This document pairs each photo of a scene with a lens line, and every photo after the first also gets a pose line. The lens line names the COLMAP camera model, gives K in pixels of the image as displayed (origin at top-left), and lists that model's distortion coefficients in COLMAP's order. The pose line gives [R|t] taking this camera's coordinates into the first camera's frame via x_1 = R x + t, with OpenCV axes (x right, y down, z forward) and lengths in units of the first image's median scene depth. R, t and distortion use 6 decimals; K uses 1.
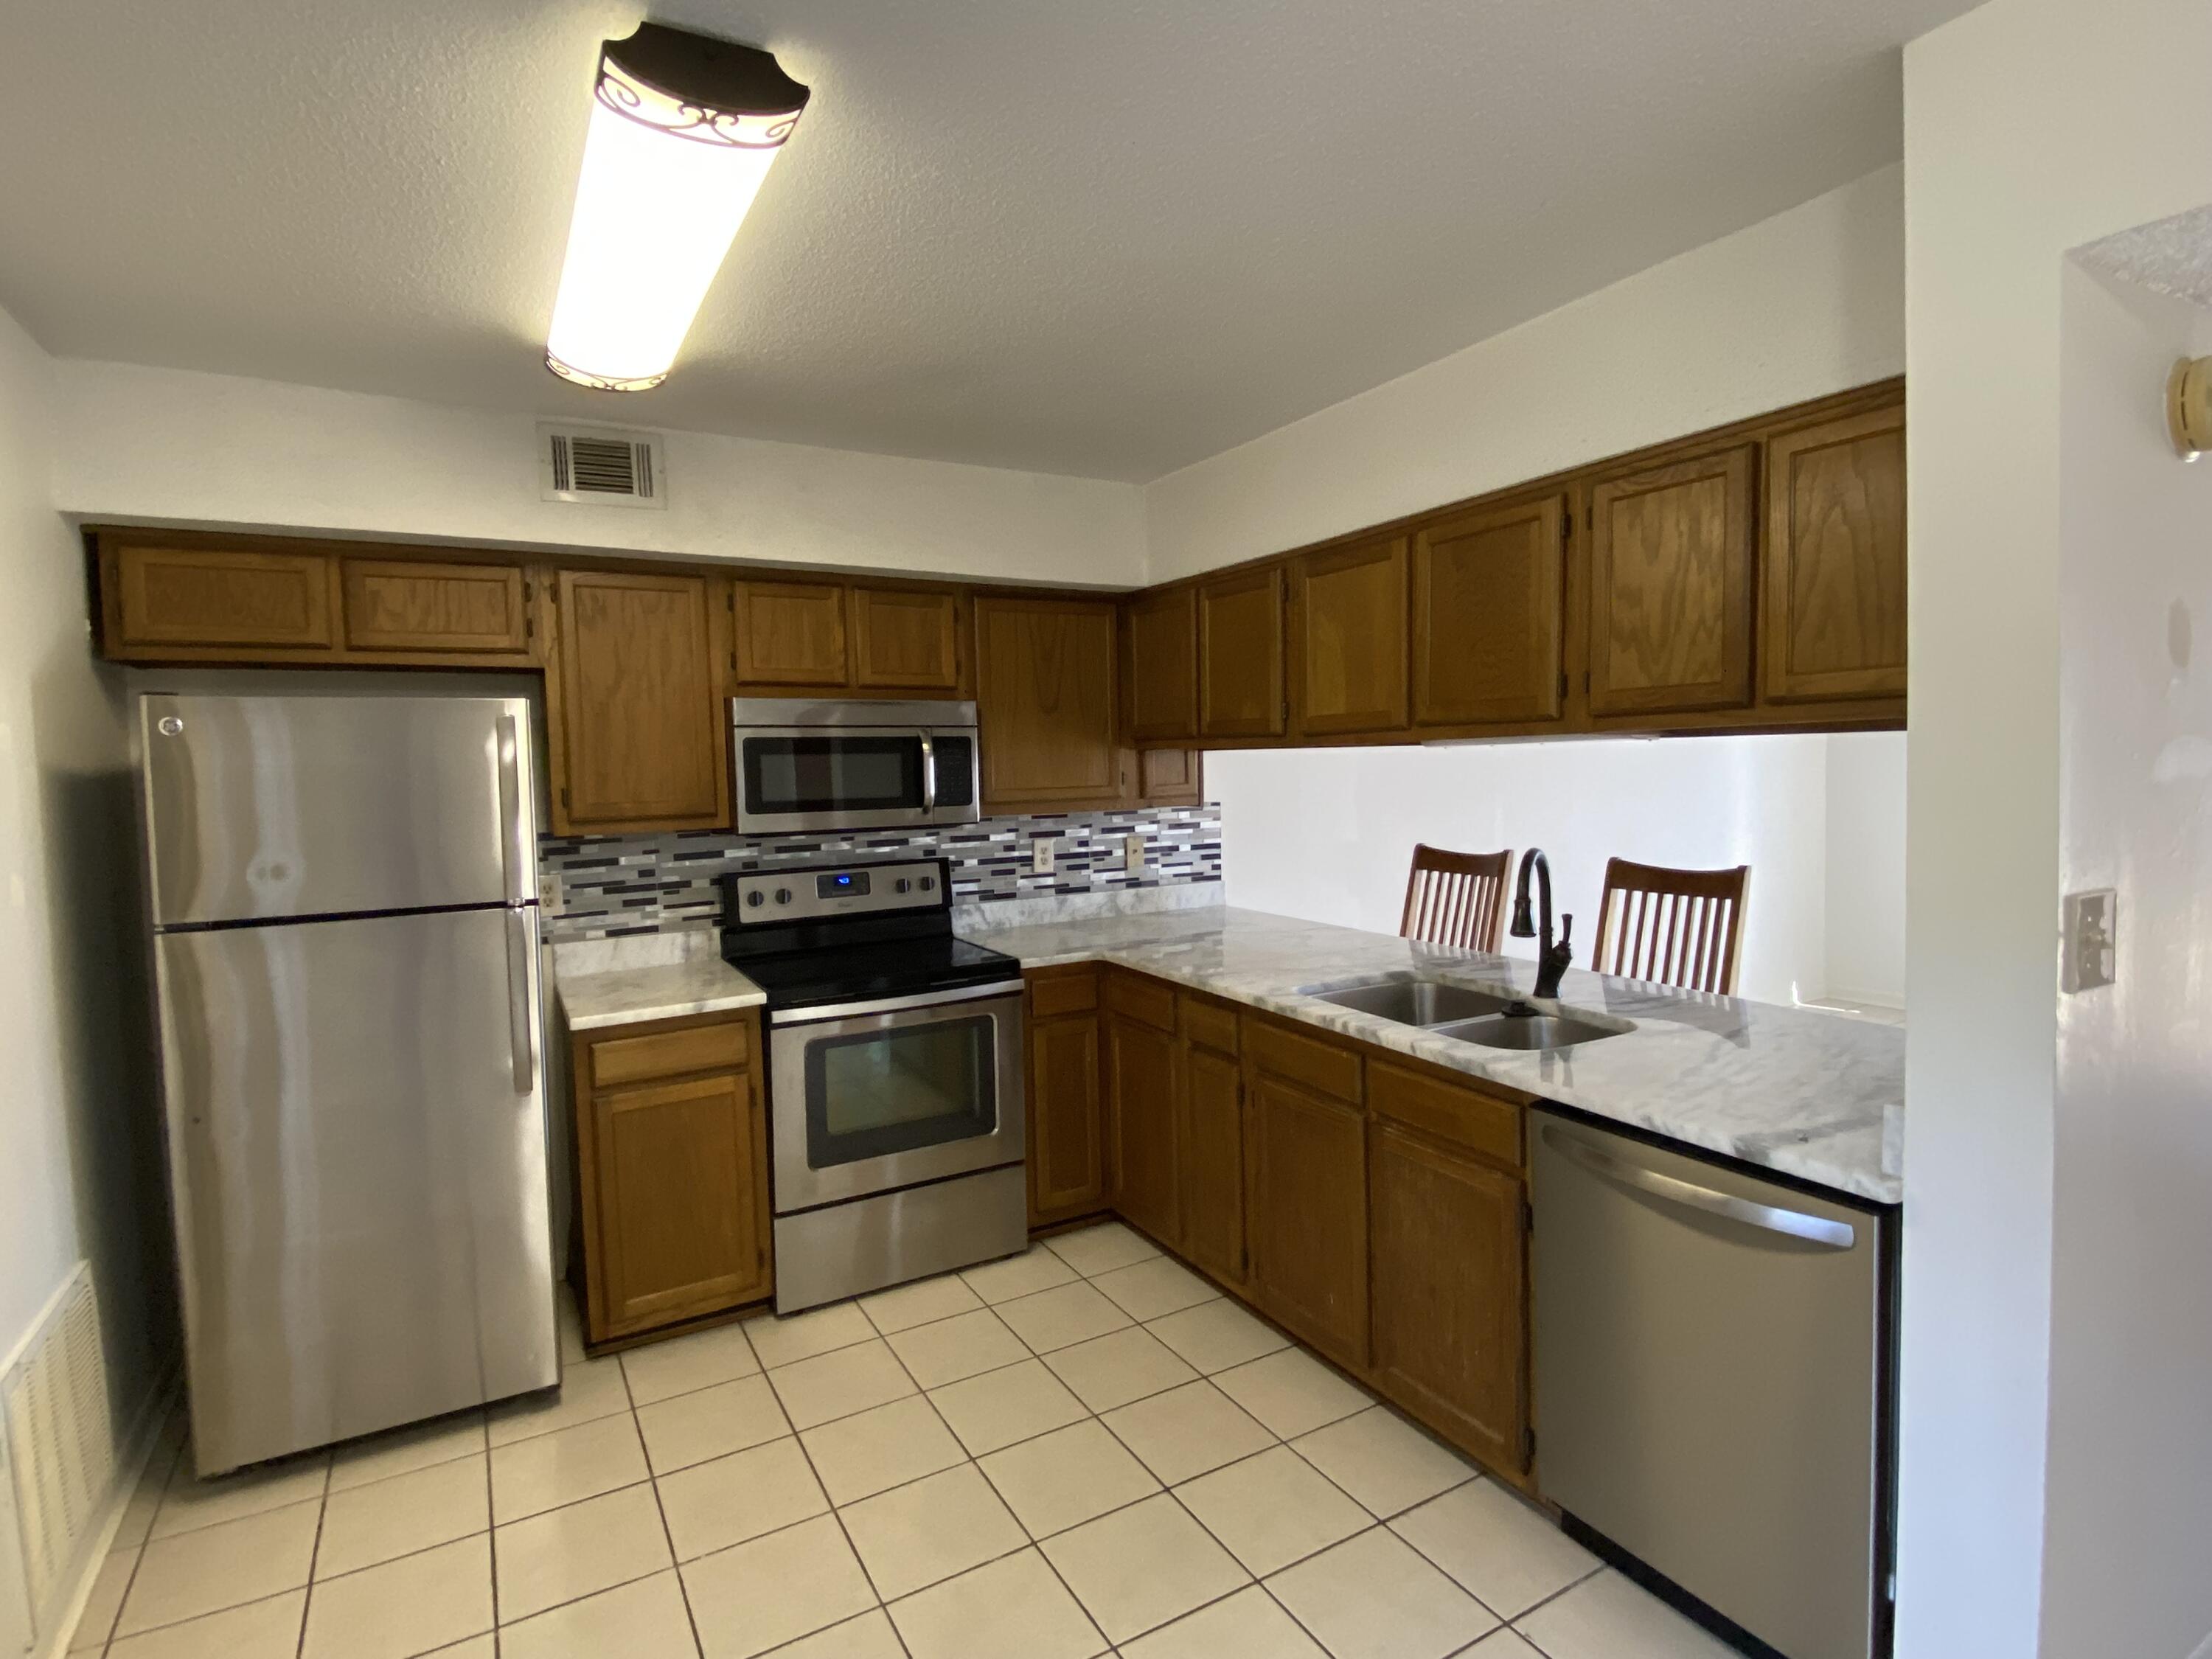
lens RADIAL K [[1126.7, 0, 1100.7], [0, 1126.7, 826.1], [0, 0, 1]] dist [0.015468, -0.000901]
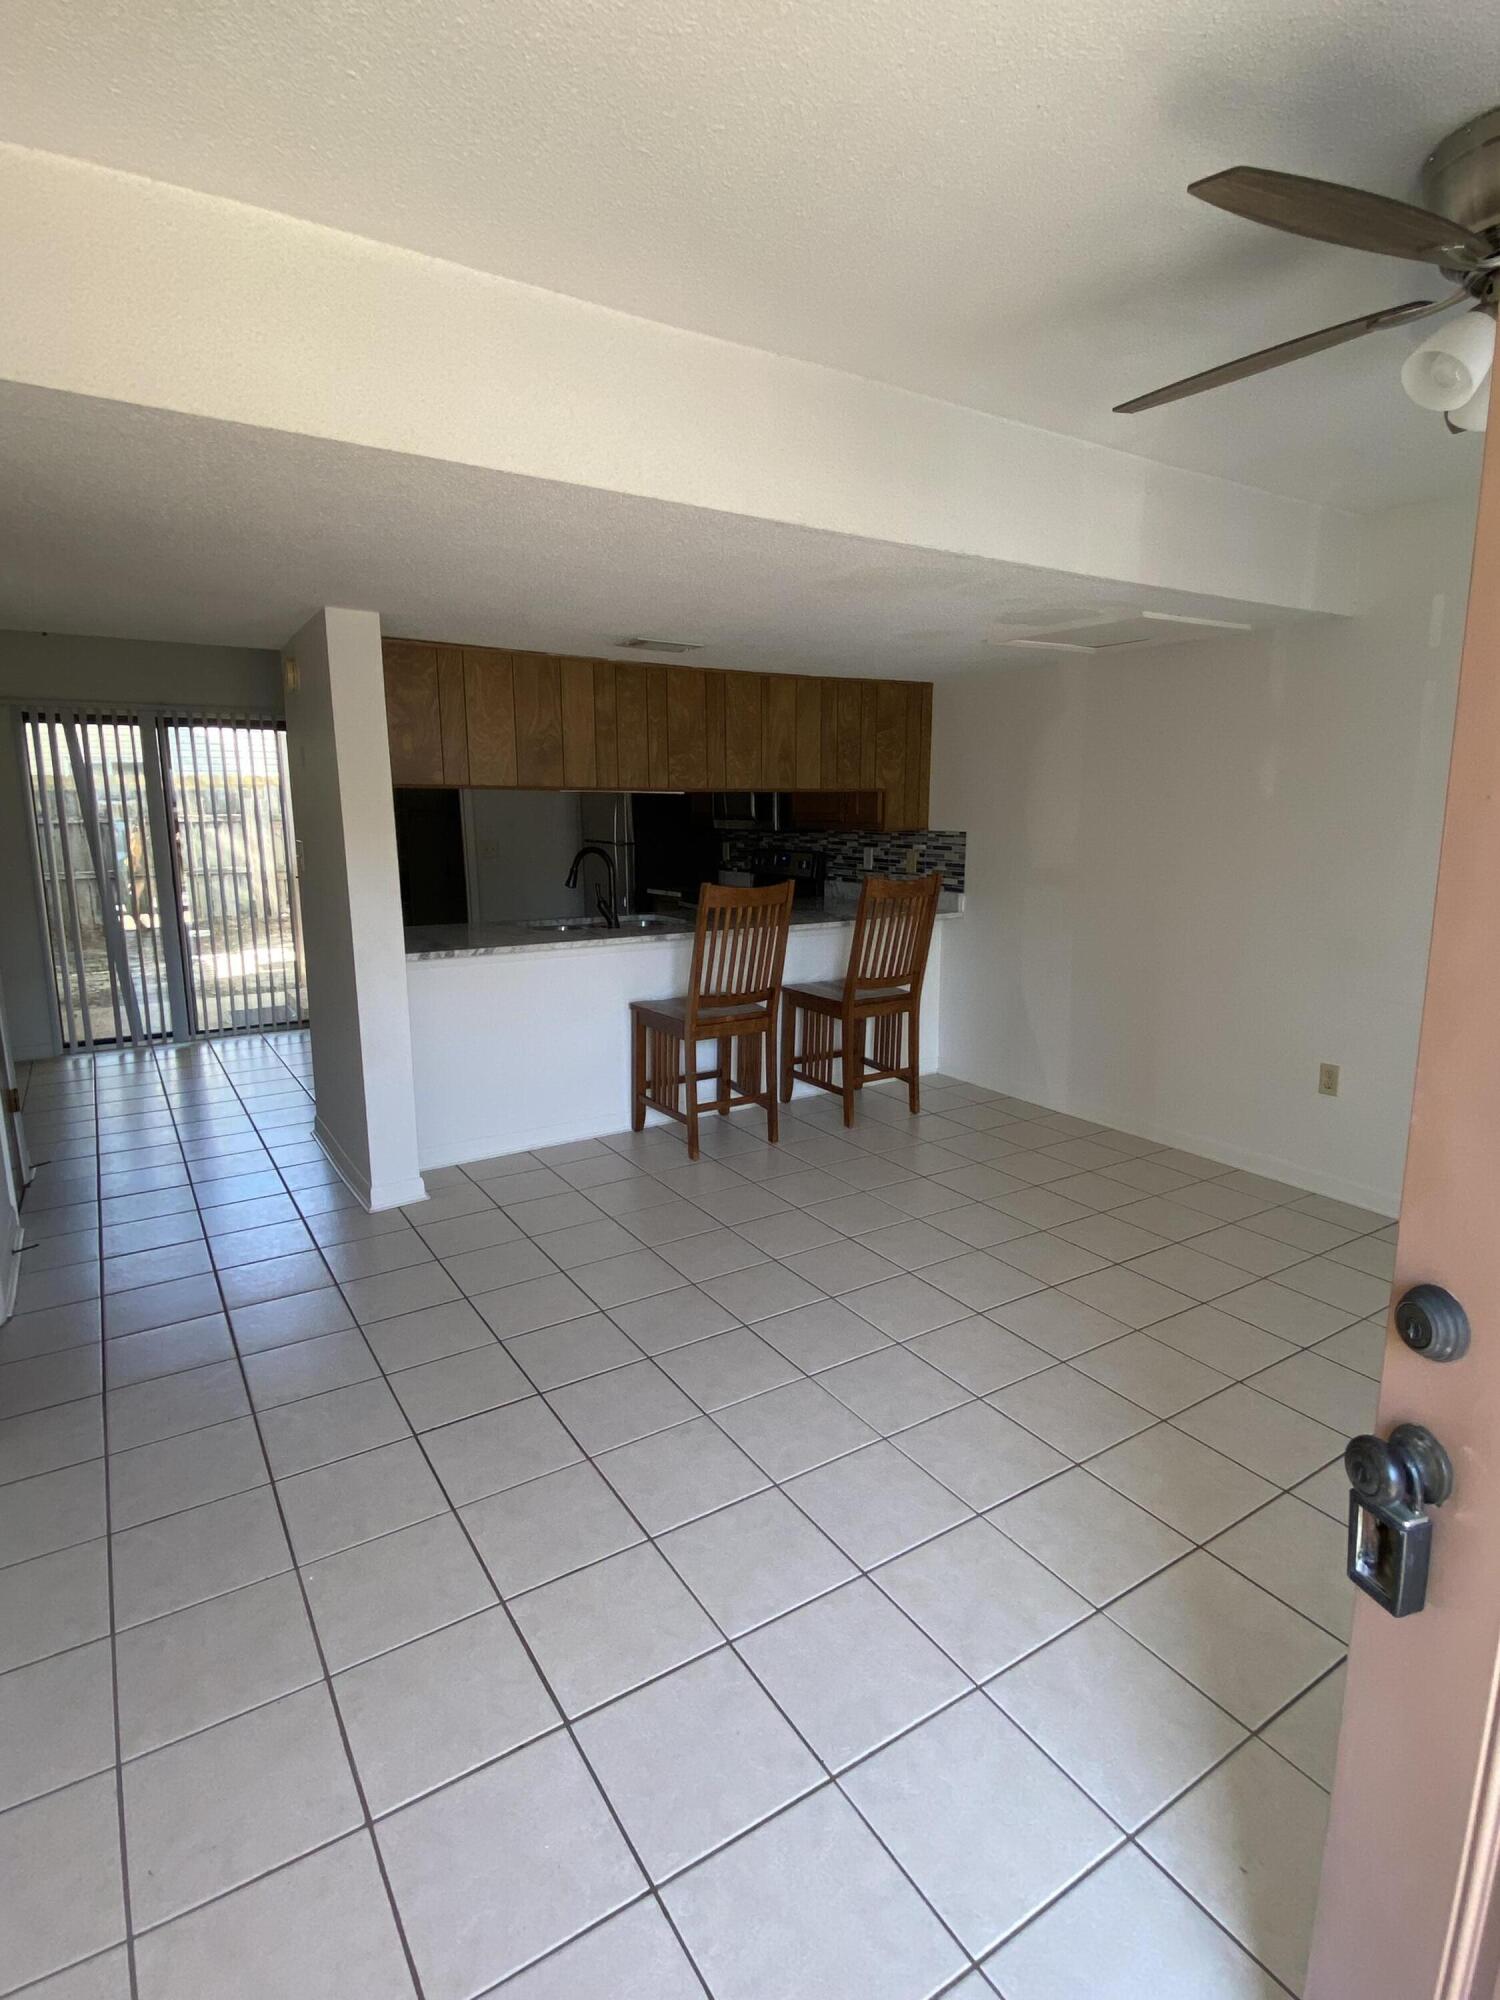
lens RADIAL K [[1018.7, 0, 754.1], [0, 1018.7, 1003.2], [0, 0, 1]] dist [0.015468, -0.000901]
pose [[0.048118, 0.217437, -0.974888, 1.392854], [-0.047335, 0.975418, 0.215219, -0.076402], [0.997719, 0.035790, 0.057228, 0.771277]]
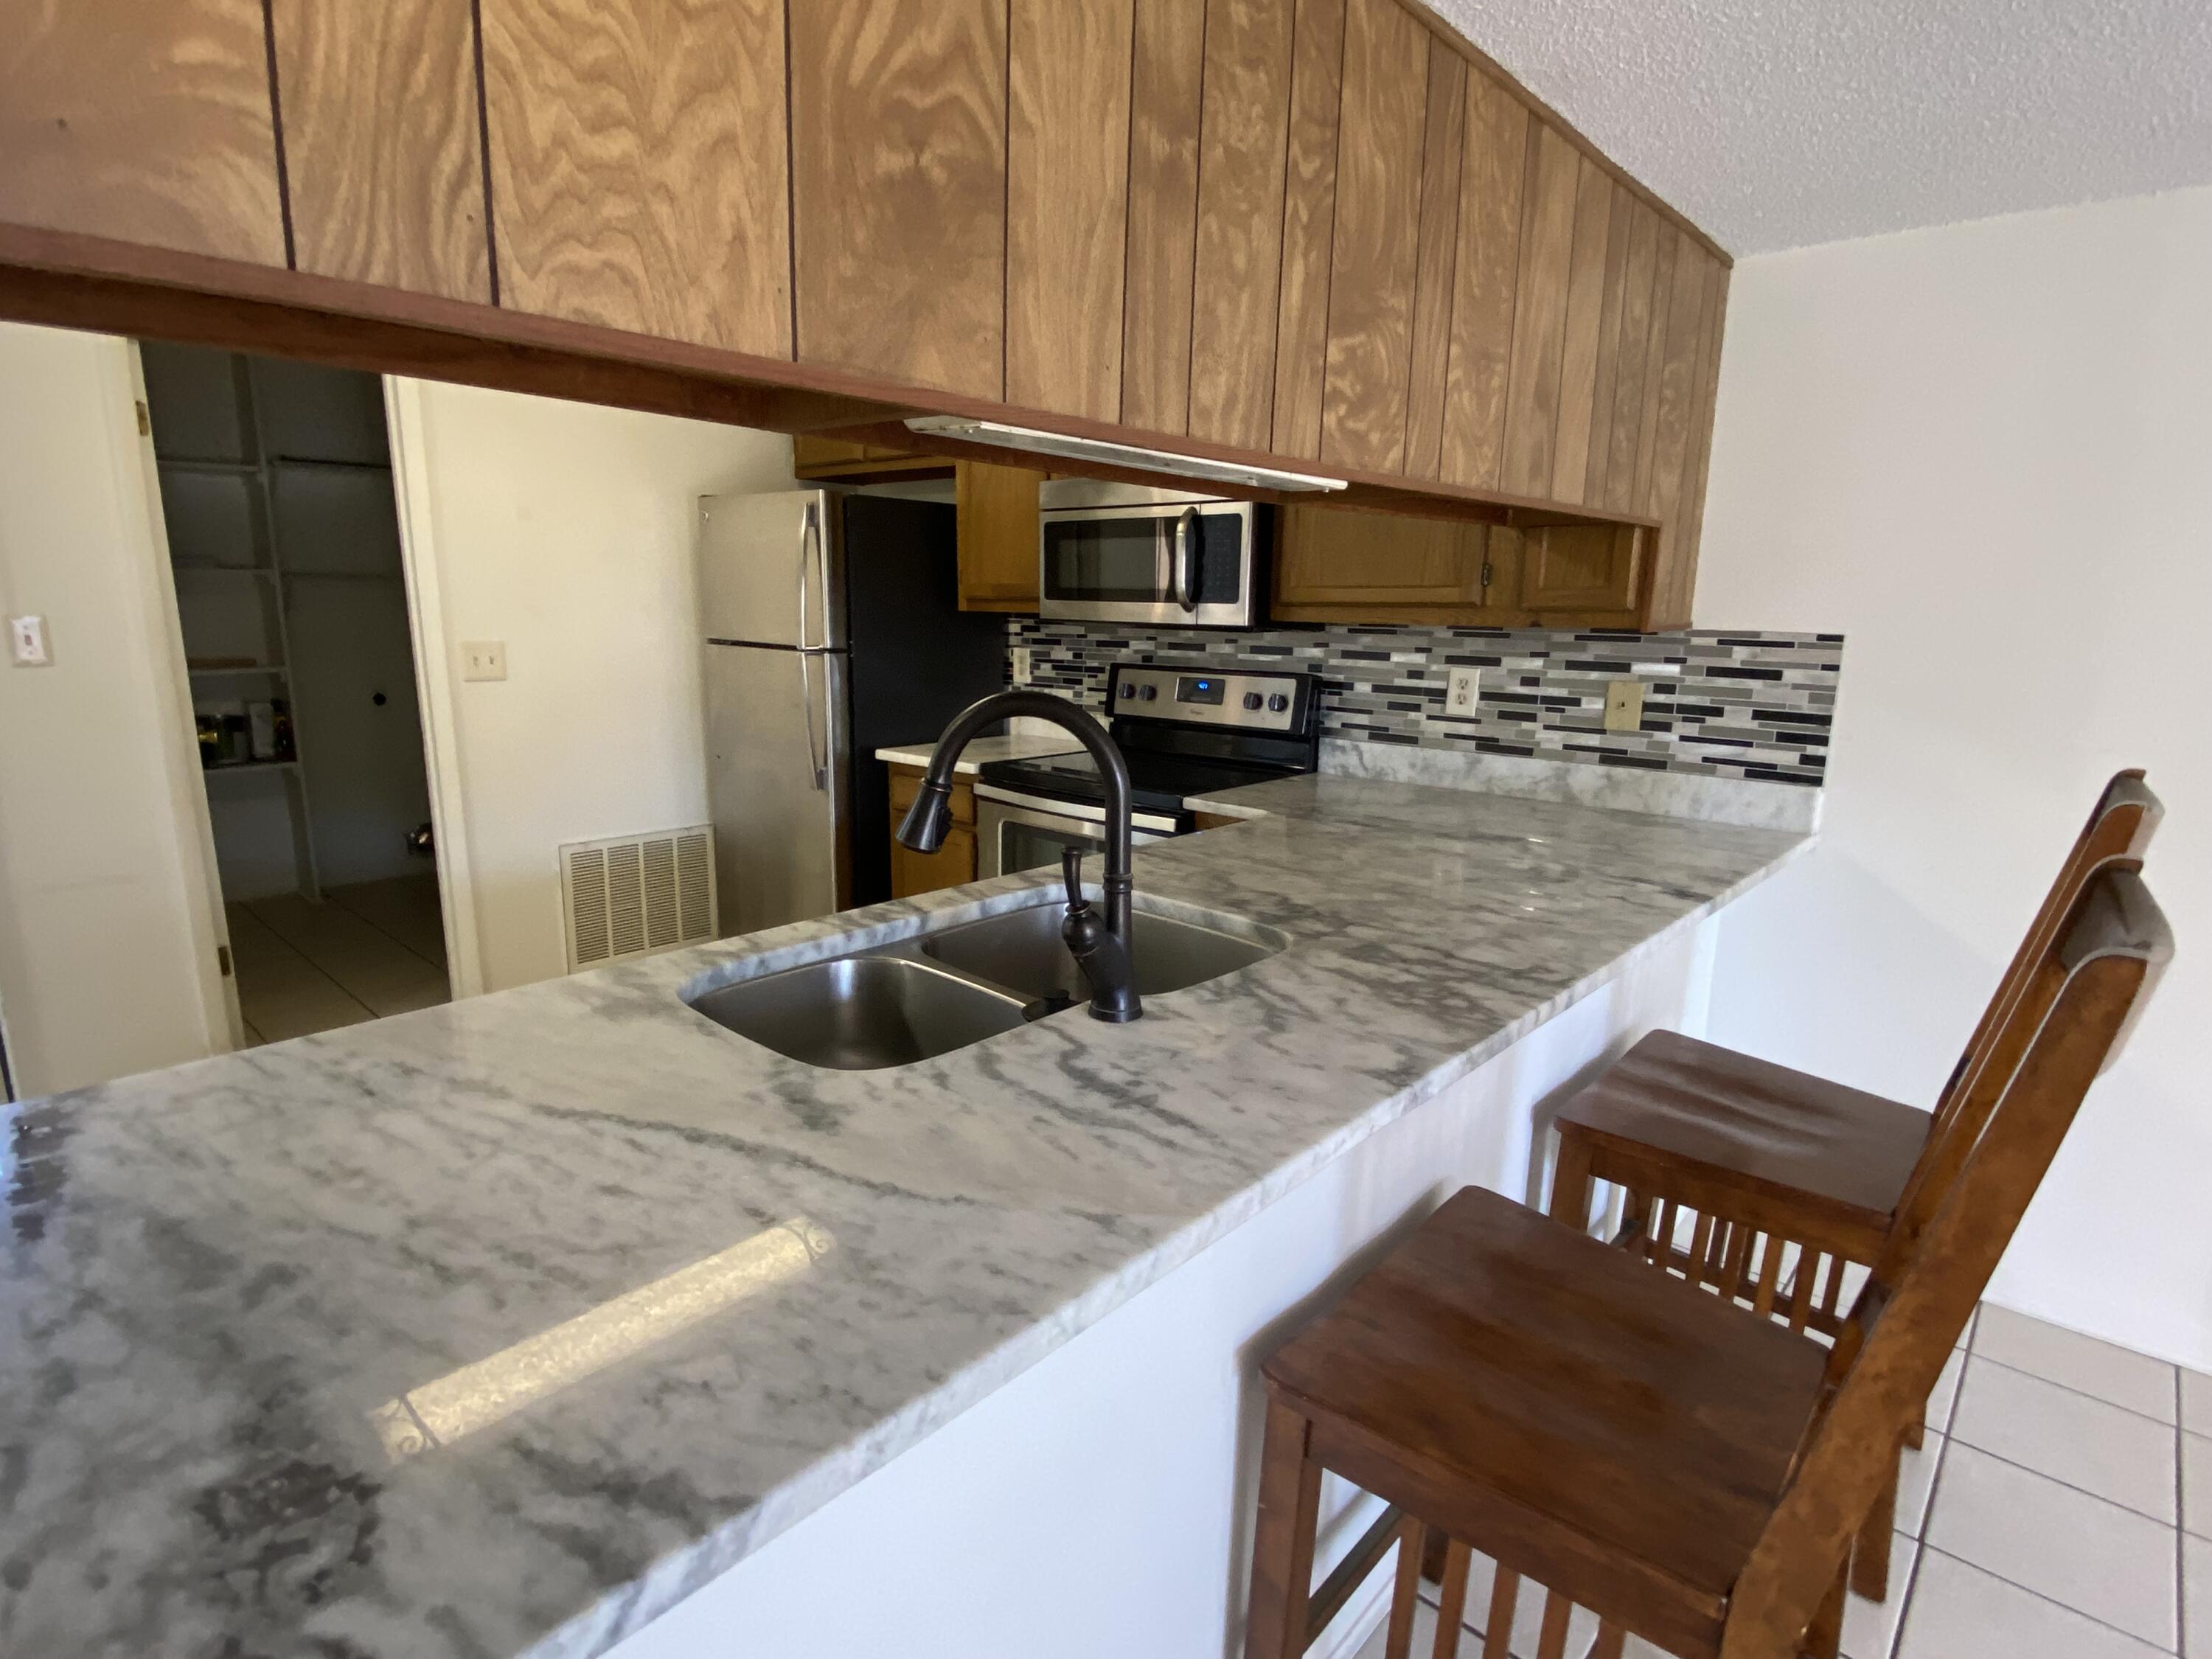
lens RADIAL K [[1126.7, 0, 1092.3], [0, 1126.7, 829.5], [0, 0, 1]] dist [0.015468, -0.000901]
pose [[0.310660, 0.224246, -0.923691, 0.540805], [-0.070150, 0.974532, 0.212995, -0.022761], [0.947929, -0.001372, 0.318478, 0.568698]]
